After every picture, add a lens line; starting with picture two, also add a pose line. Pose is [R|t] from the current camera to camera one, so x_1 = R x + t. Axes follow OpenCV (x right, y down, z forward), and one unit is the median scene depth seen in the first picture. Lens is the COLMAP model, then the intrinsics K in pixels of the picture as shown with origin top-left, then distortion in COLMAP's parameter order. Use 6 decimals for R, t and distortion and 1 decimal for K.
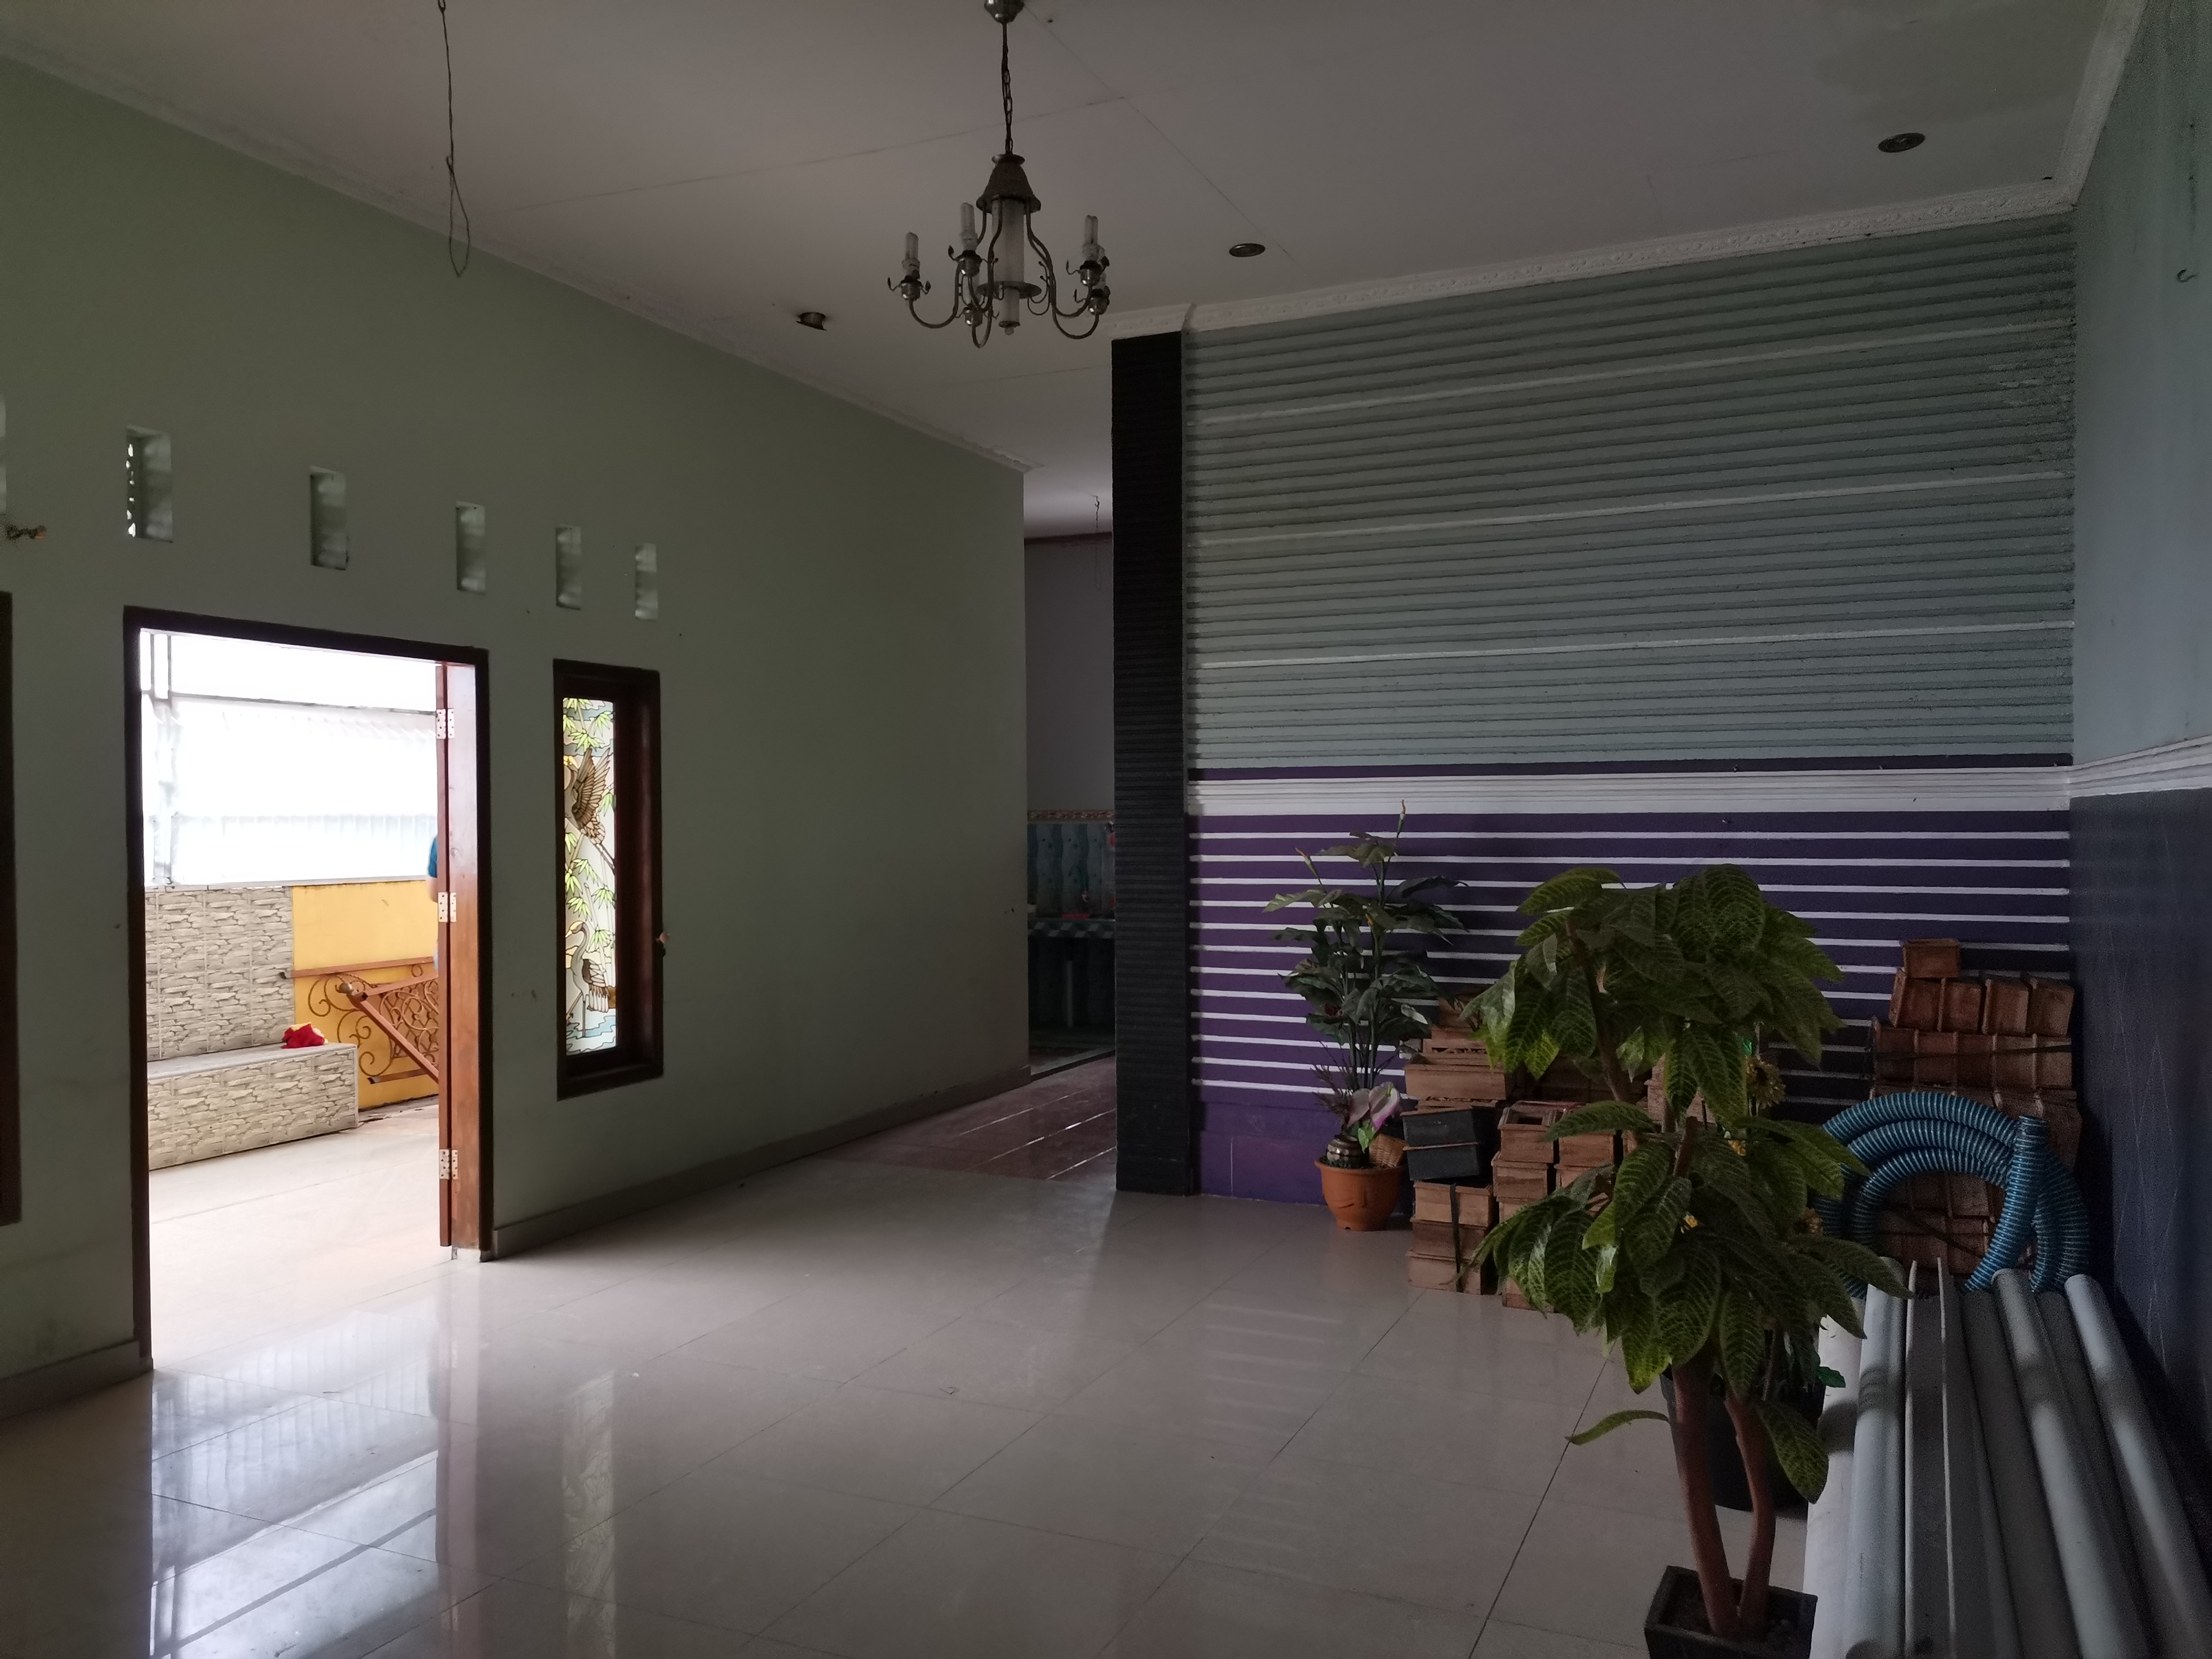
lens RADIAL K [[1647.1, 0, 1097.0], [0, 1647.1, 822.3], [0, 0, 1]] dist [-0.004213, -0.003999]
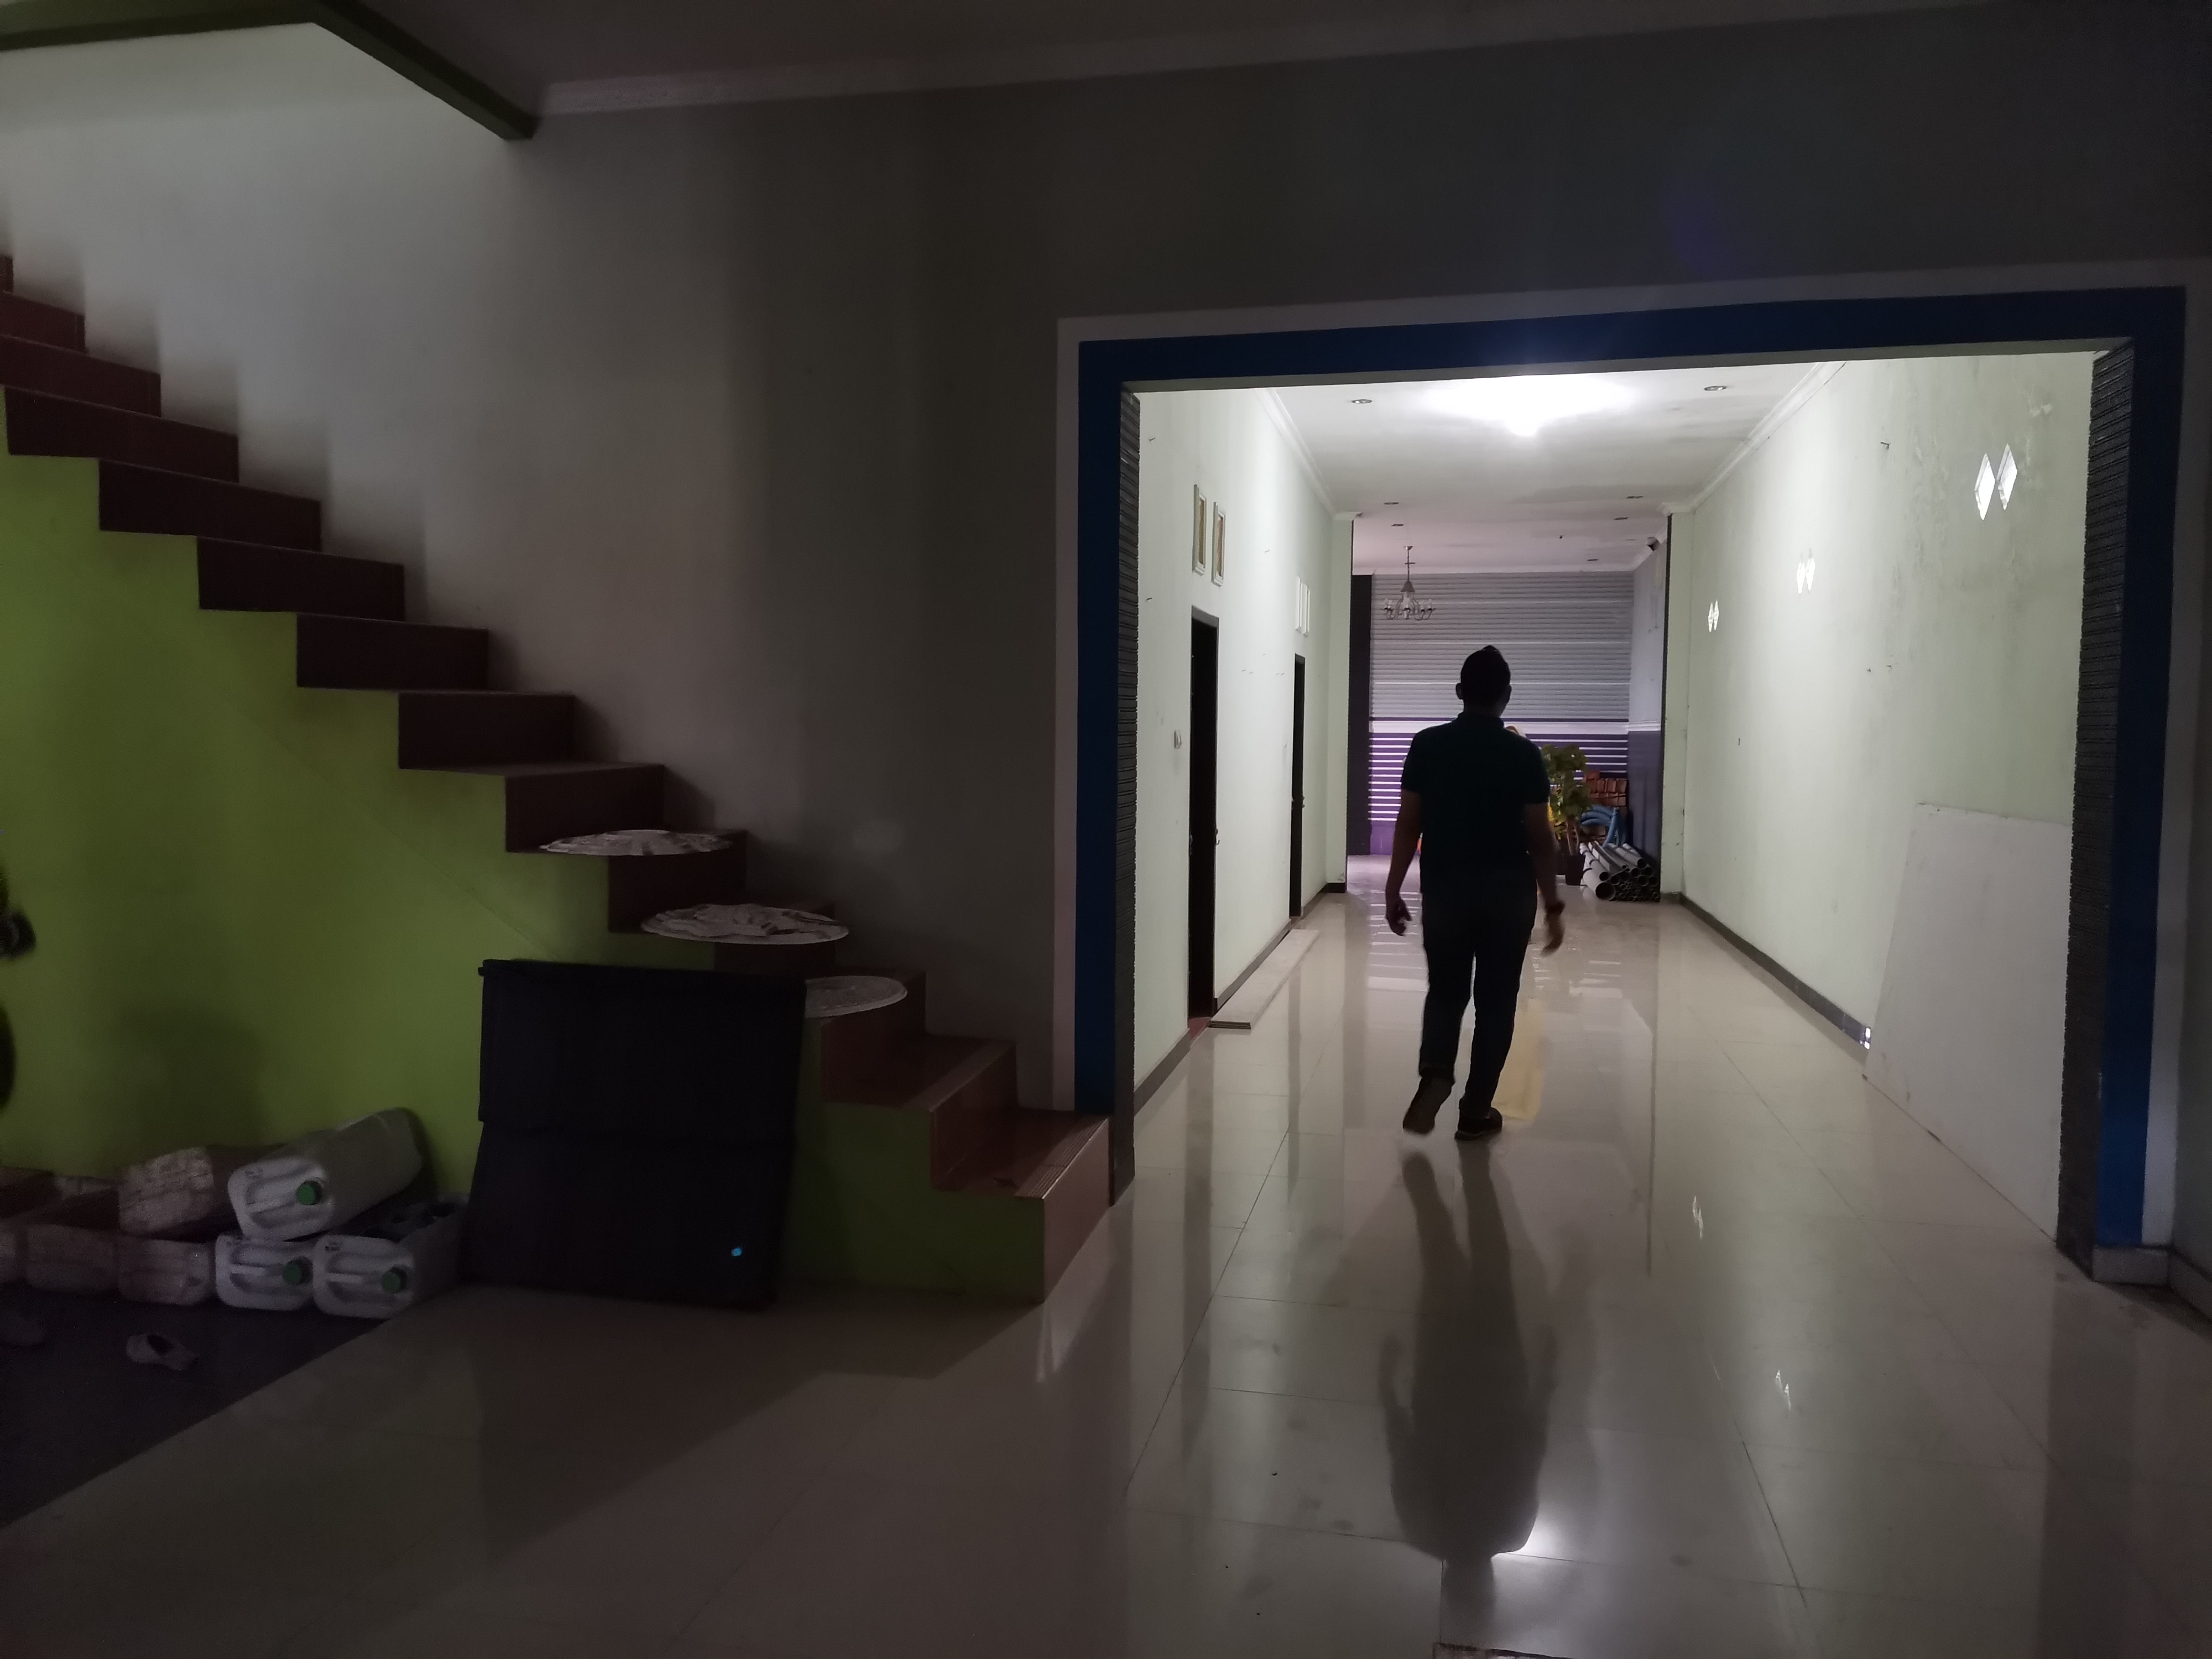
lens RADIAL K [[1647.1, 0, 1111.2], [0, 1647.1, 830.8], [0, 0, 1]] dist [-0.004213, -0.003999]
pose [[0.975471, -0.000754, 0.220126, -1.342330], [-0.012580, 0.998169, 0.059167, 0.004113], [-0.219767, -0.060485, 0.973675, -2.339755]]
